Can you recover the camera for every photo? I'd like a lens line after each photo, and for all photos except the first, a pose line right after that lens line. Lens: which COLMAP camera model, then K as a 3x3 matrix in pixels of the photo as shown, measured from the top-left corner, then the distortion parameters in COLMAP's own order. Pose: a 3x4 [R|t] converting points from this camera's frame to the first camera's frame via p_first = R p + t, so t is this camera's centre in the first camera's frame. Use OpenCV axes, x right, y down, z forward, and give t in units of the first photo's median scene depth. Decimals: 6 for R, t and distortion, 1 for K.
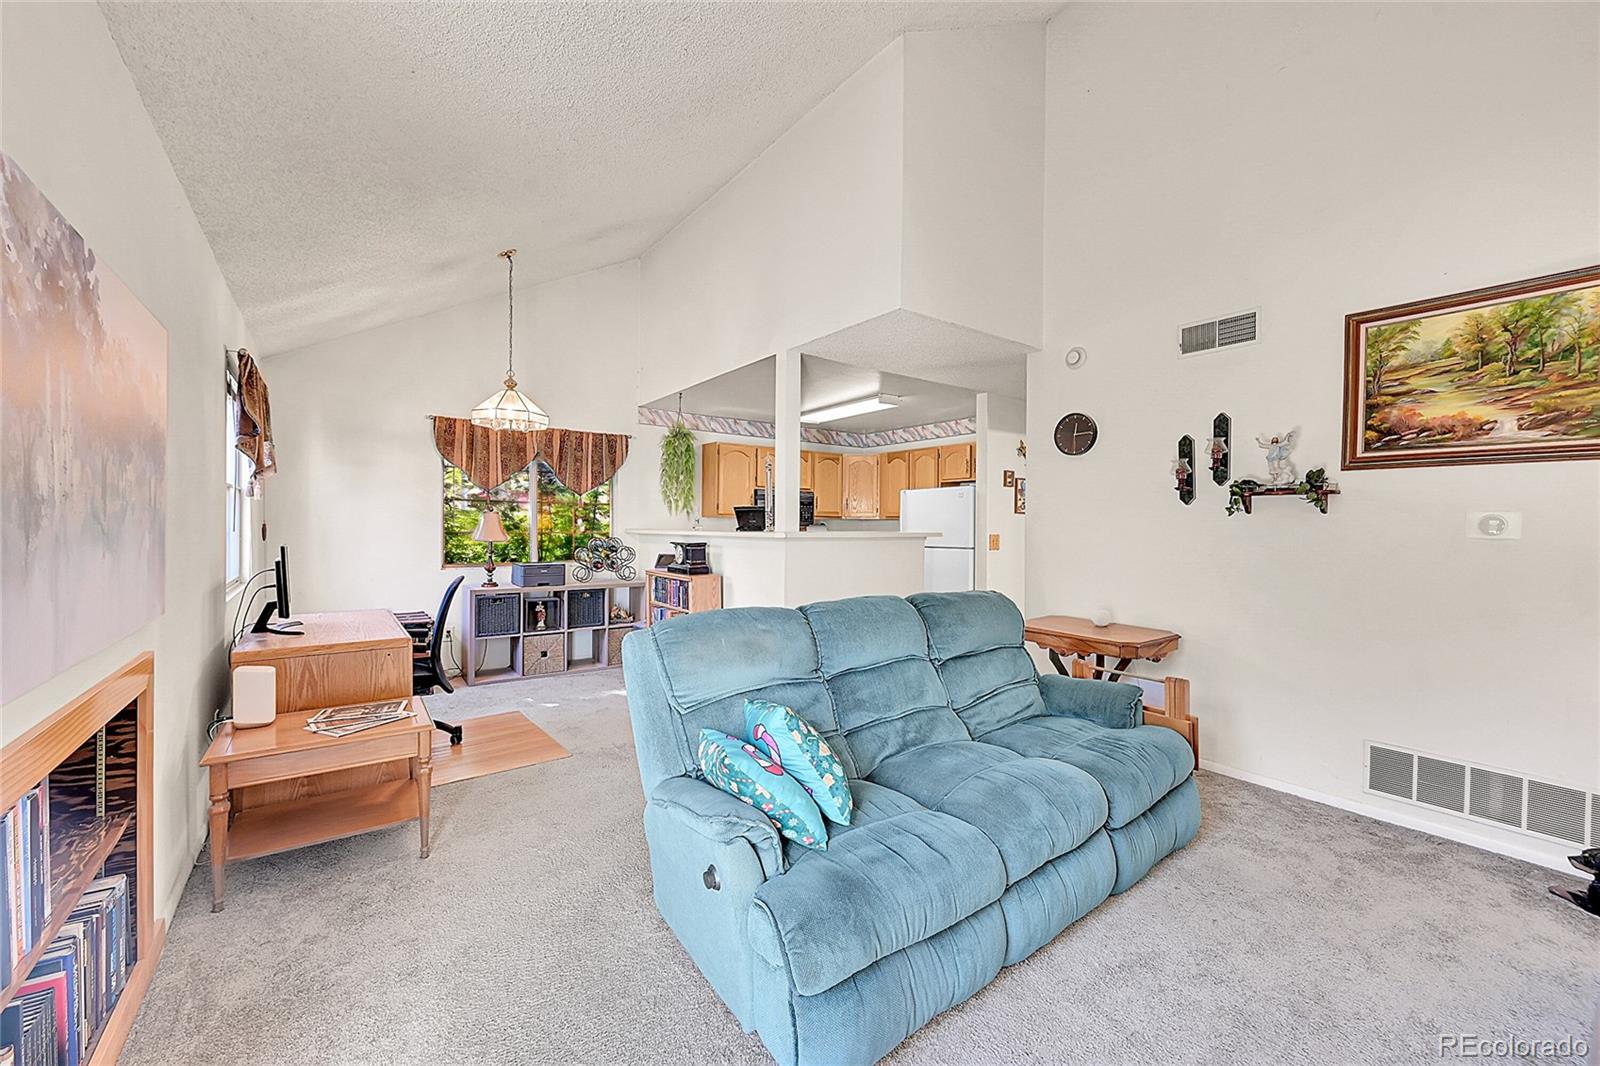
lens RADIAL K [[636.2, 0, 804.4], [0, 636.2, 533.8], [0, 0, 1]] dist [-0.004144, 0.000568]
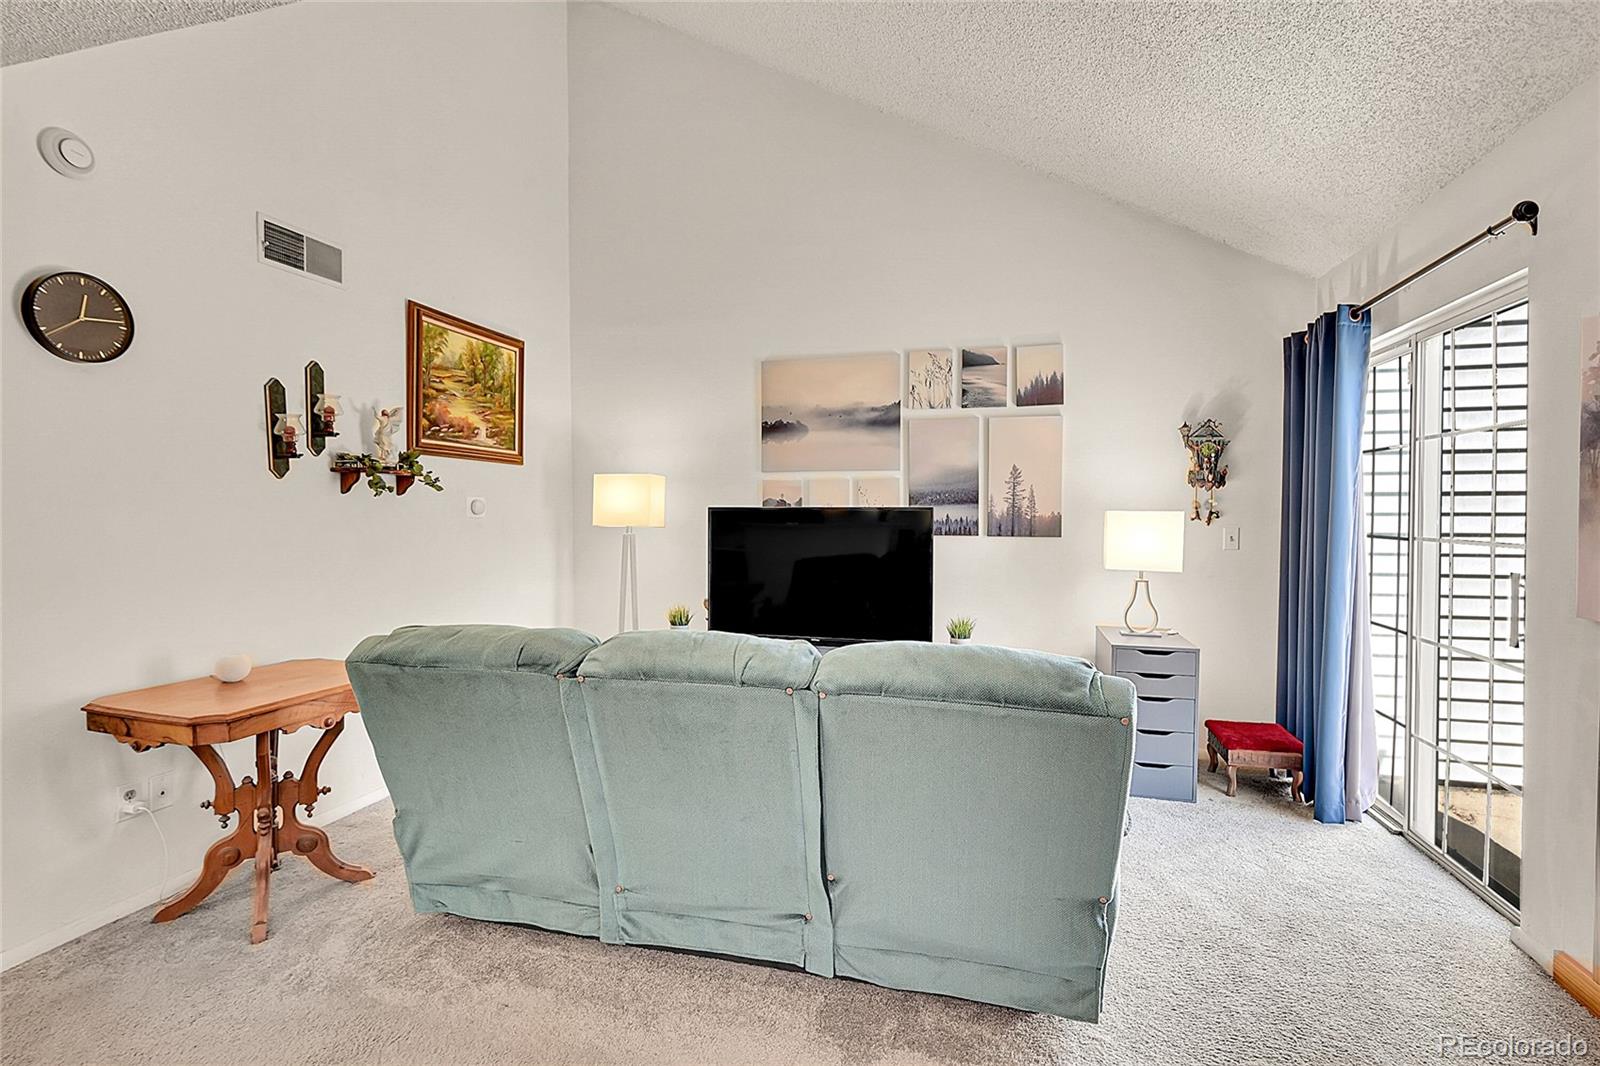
lens RADIAL K [[762.4, 0, 798.5], [0, 762.4, 524.5], [0, 0, 1]] dist [-0.000477, -0.000462]
pose [[-0.618935, -0.022822, 0.785110, -0.274753], [0.005052, 0.999441, 0.033035, -0.013398], [-0.785426, 0.024413, -0.618474, 0.712905]]
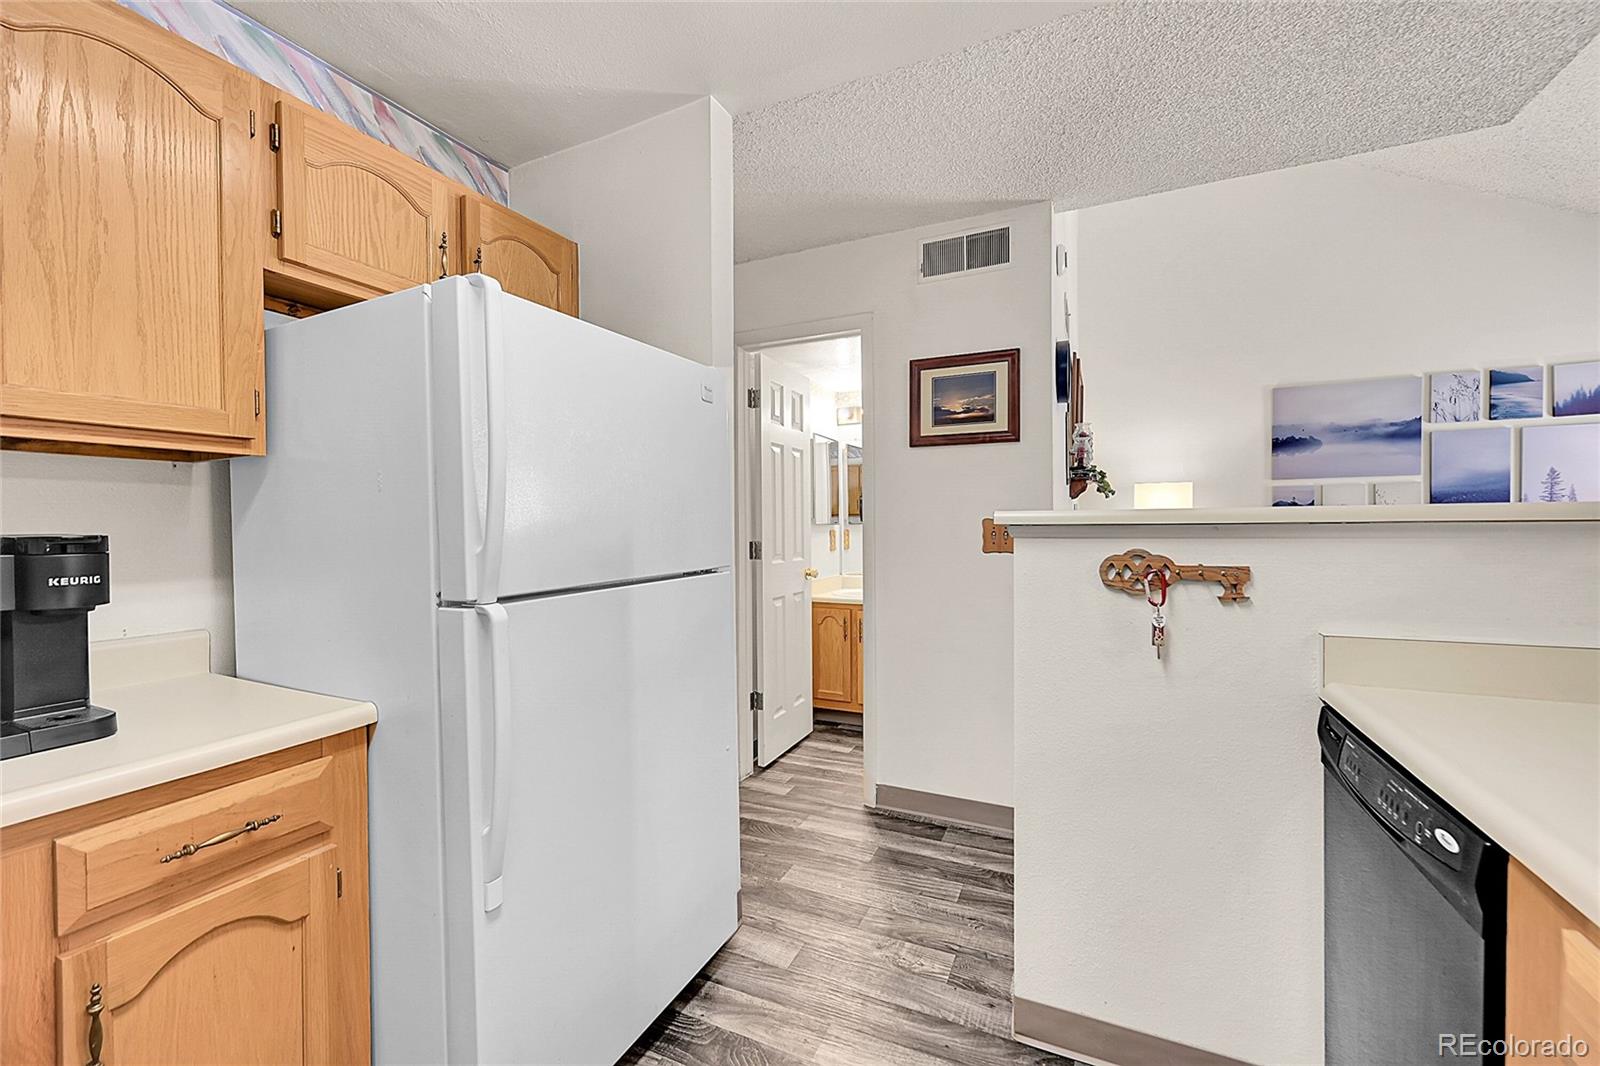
lens RADIAL K [[636.2, 0, 820.2], [0, 636.2, 528.4], [0, 0, 1]] dist [-0.004144, 0.000568]
pose [[-0.463633, -0.009362, 0.885978, -0.049433], [0.015823, 0.999697, 0.018844, -0.002866], [-0.885886, 0.022756, -0.463344, 1.186685]]
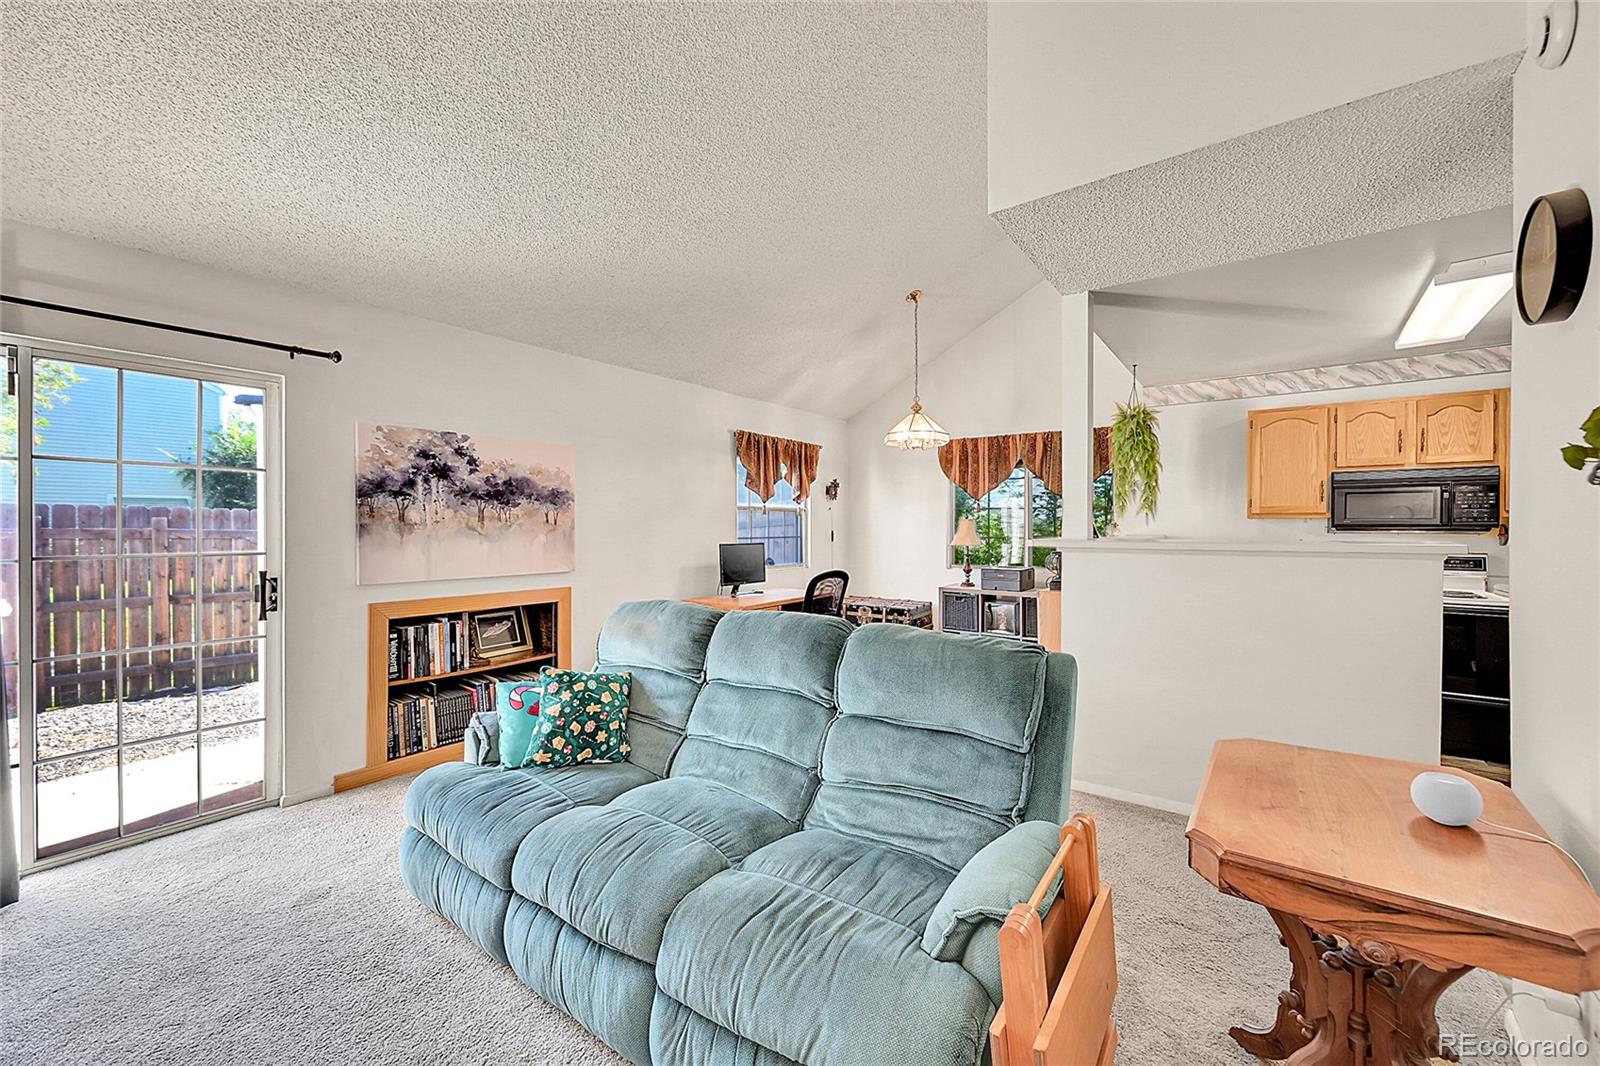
lens RADIAL K [[636.2, 0, 794.7], [0, 636.2, 540.8], [0, 0, 1]] dist [-0.004144, 0.000568]
pose [[0.278056, 0.012957, -0.960478, 0.490506], [-0.010096, 0.999893, 0.010566, -0.005101], [0.960512, 0.006759, 0.278157, 0.398703]]
